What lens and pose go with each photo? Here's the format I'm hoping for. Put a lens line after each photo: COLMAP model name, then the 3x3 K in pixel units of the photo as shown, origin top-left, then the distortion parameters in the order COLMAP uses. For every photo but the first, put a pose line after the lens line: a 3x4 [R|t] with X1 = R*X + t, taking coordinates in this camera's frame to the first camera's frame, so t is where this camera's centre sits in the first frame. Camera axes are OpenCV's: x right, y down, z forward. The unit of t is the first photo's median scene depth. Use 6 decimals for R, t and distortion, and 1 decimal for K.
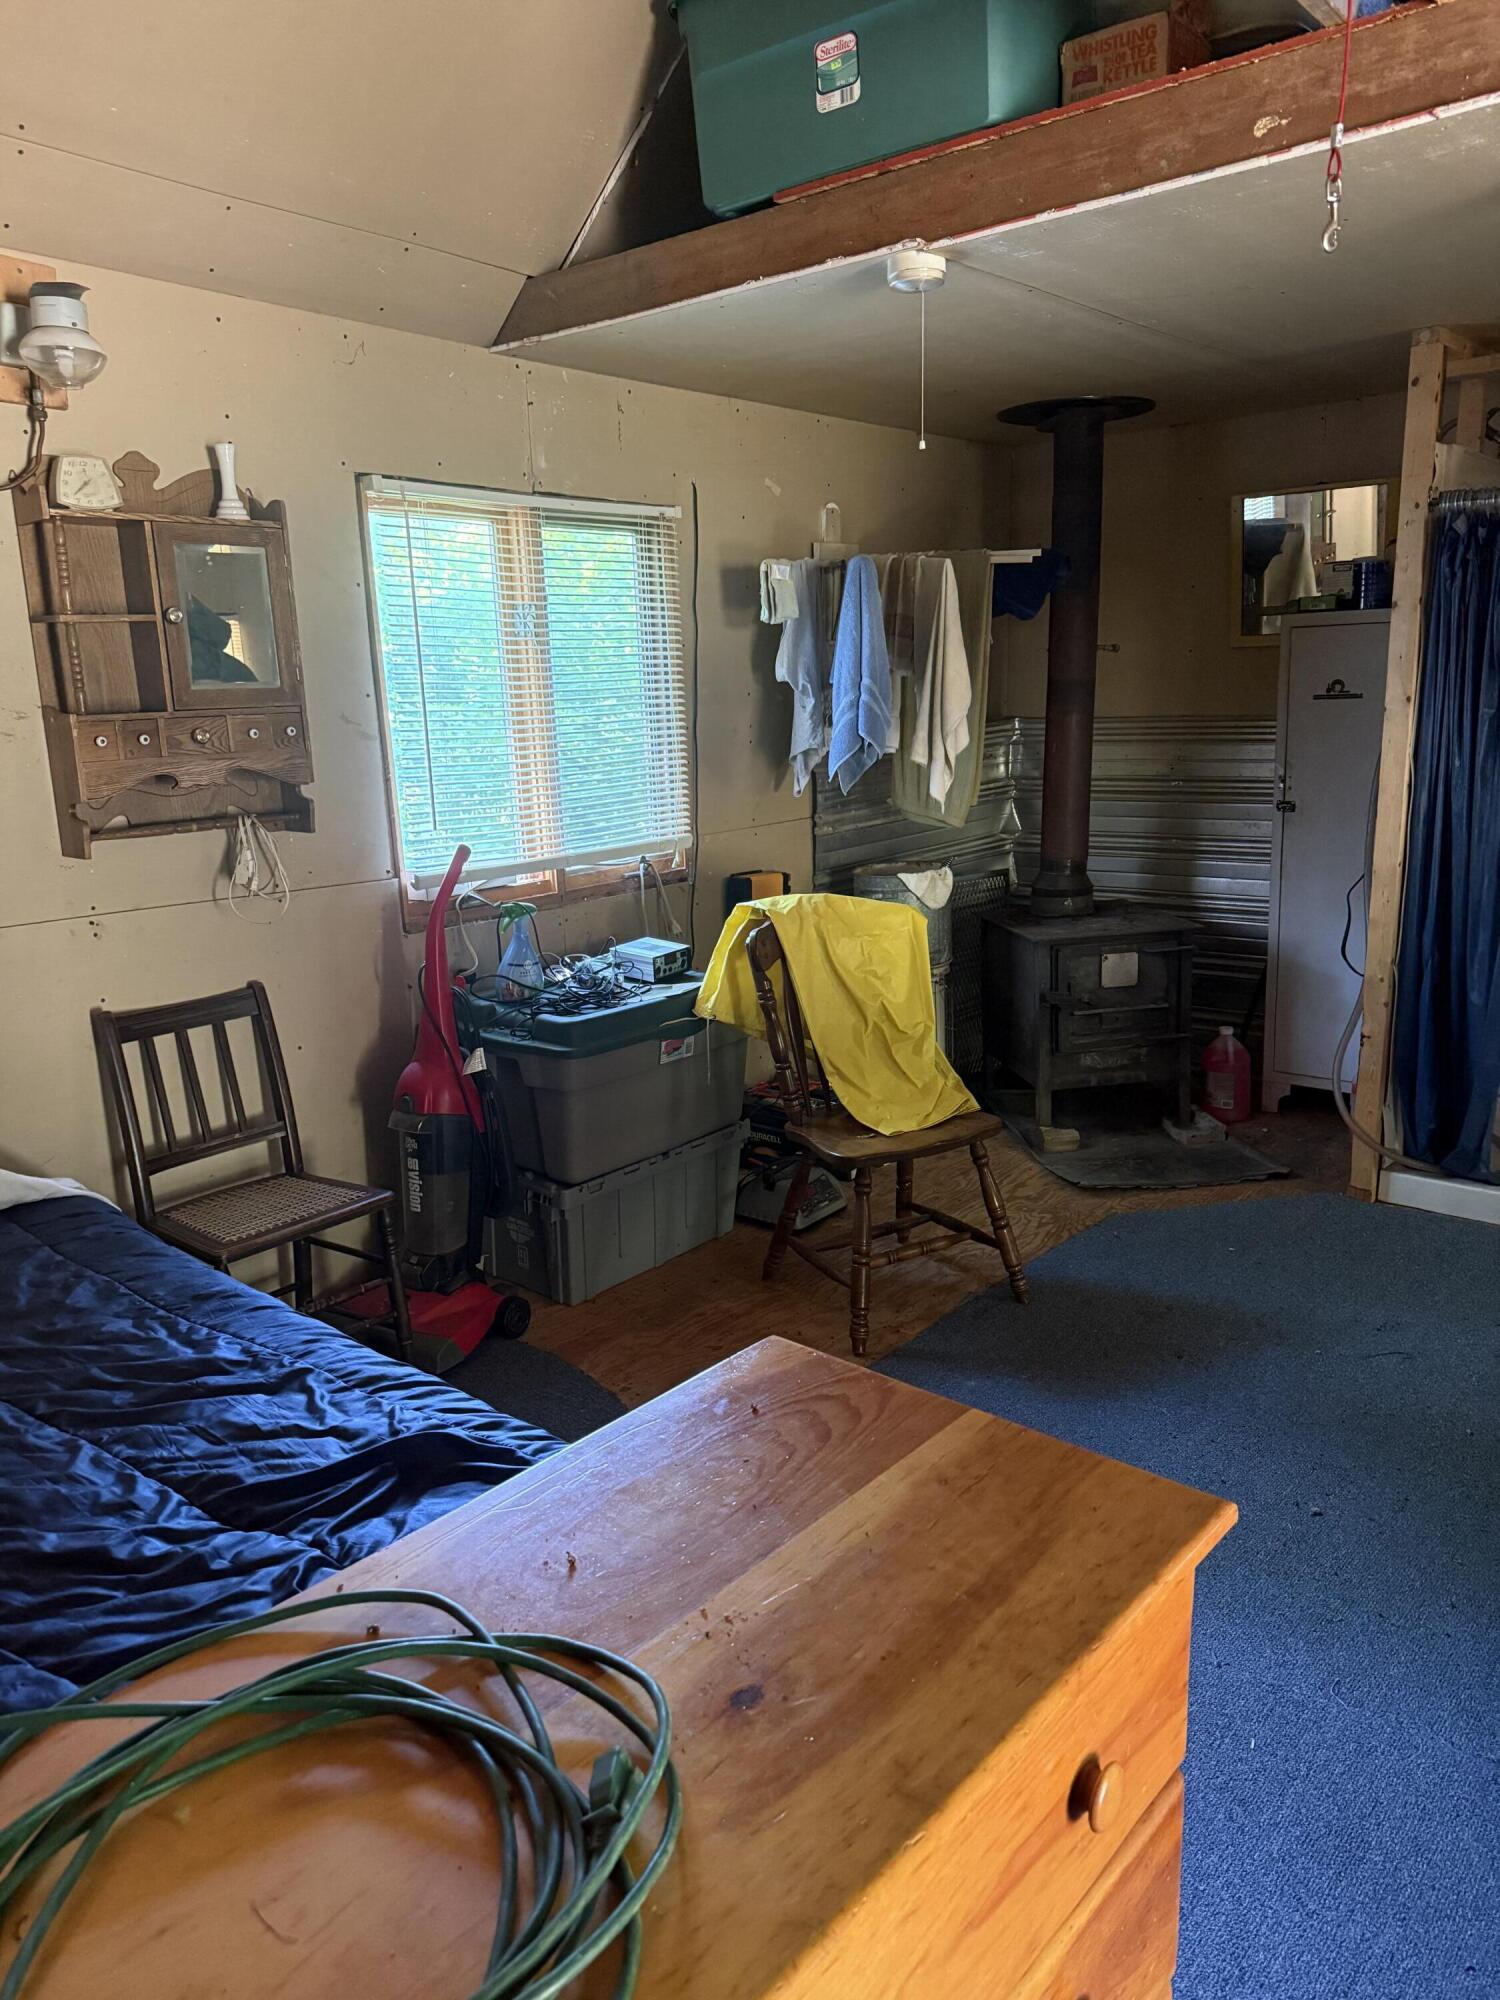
lens RADIAL K [[1401.6, 0, 751.5], [0, 1401.6, 987.2], [0, 0, 1]] dist [0.175384, -0.319520]
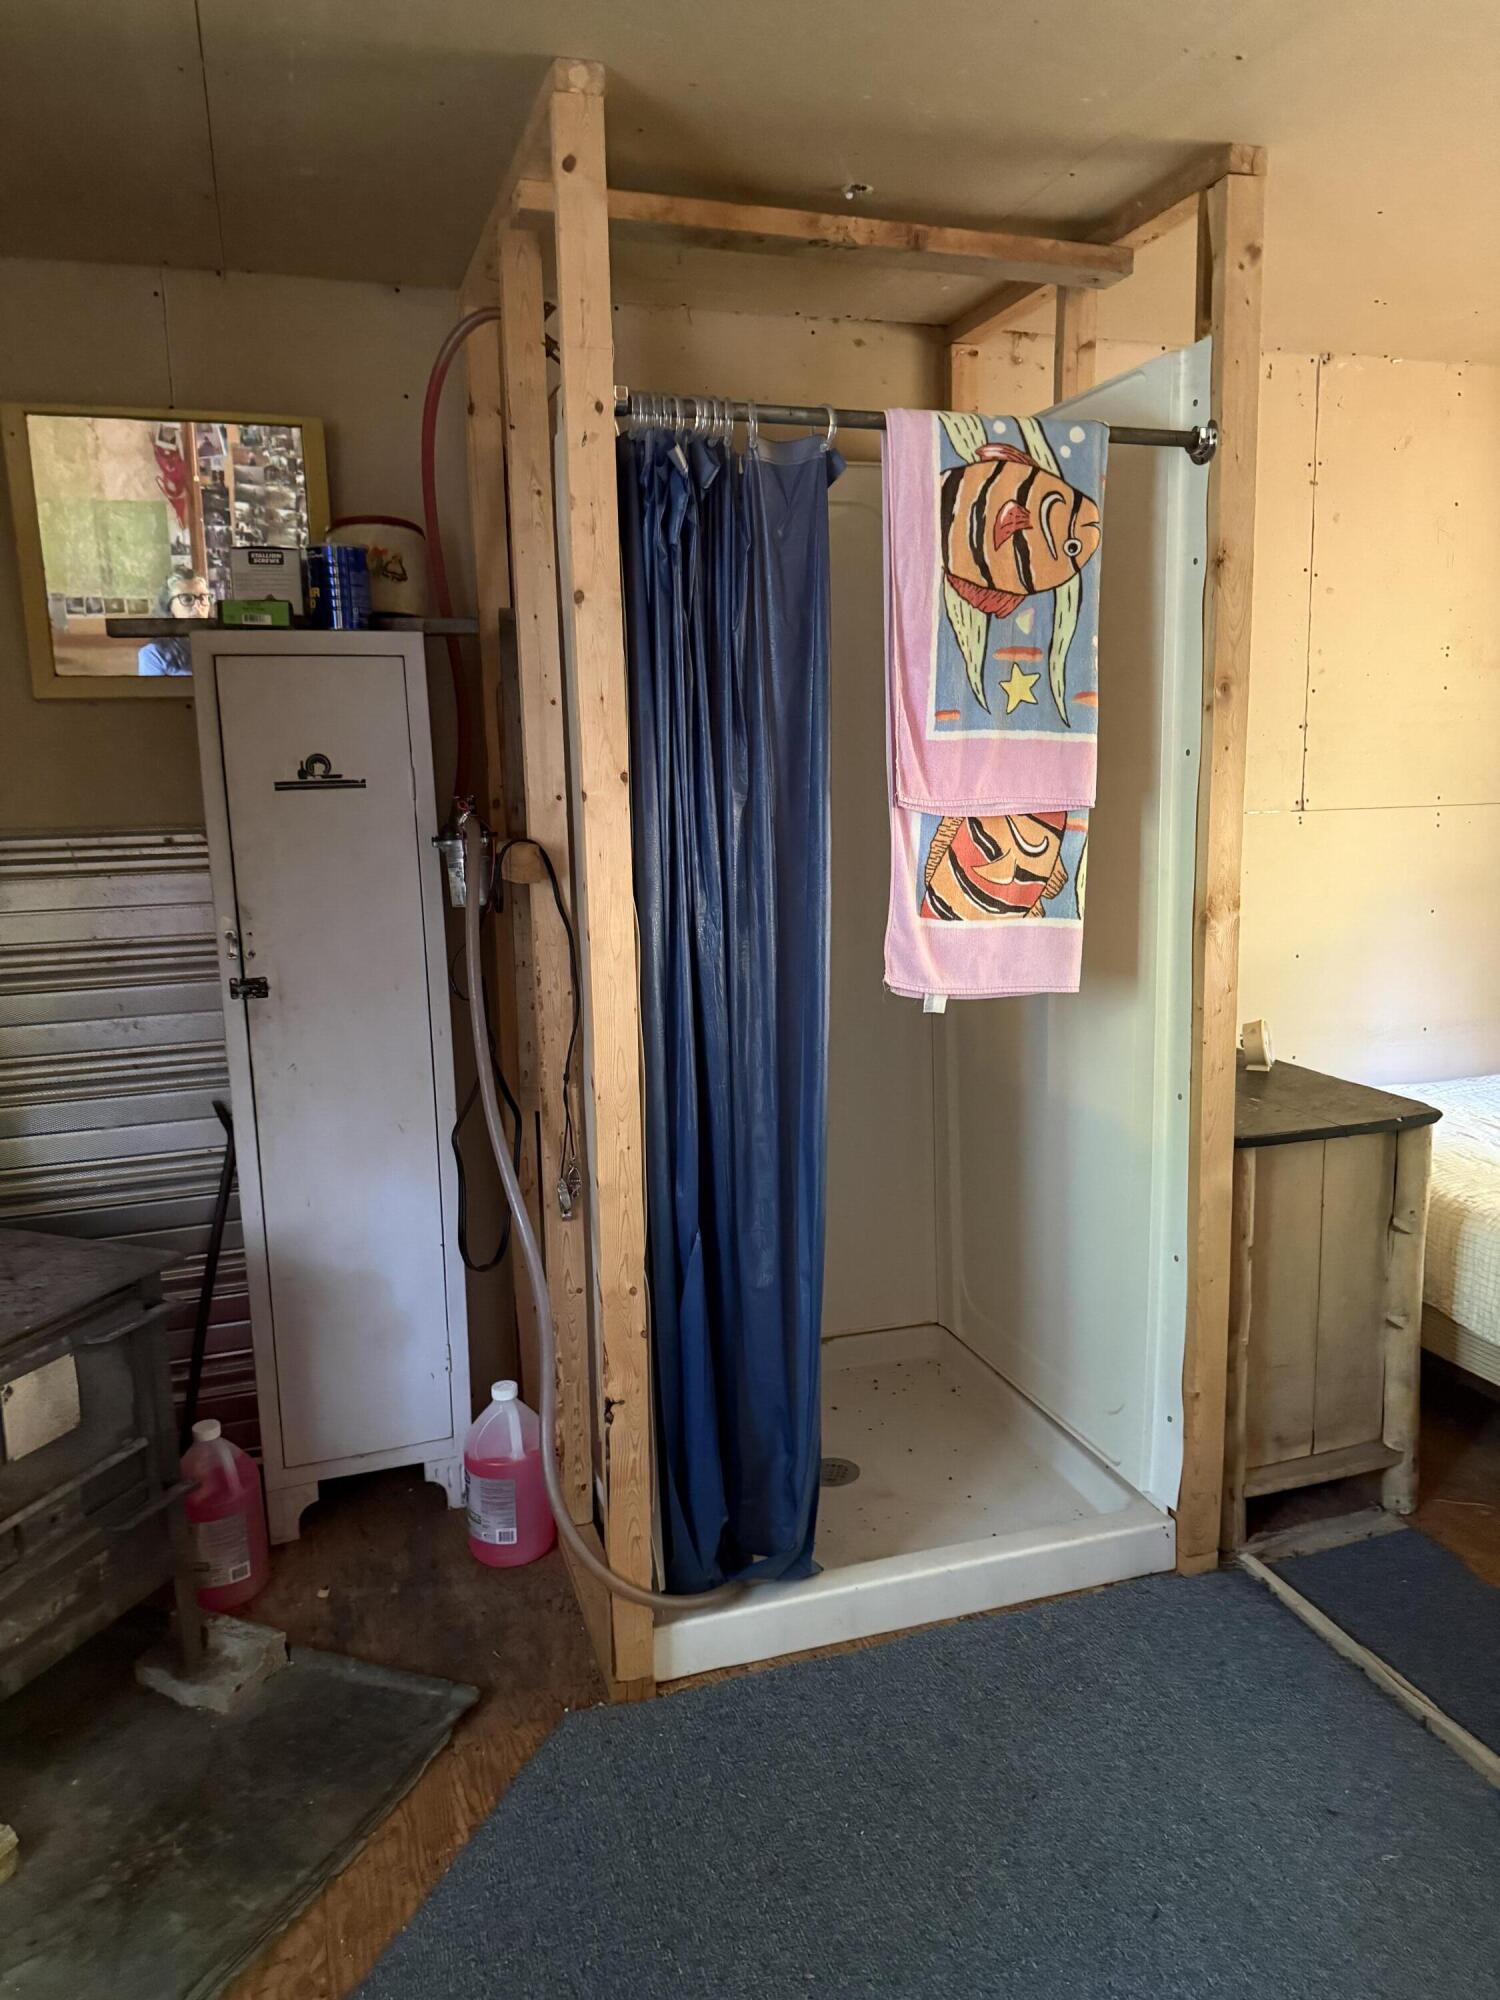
lens RADIAL K [[1401.6, 0, 751.5], [0, 1401.6, 987.2], [0, 0, 1]] dist [0.175384, -0.319520]
pose [[0.525335, -0.115971, 0.842955, 0.024276], [0.188045, 0.981997, 0.017909, -0.104752], [-0.829856, 0.149105, 0.537686, 0.578660]]
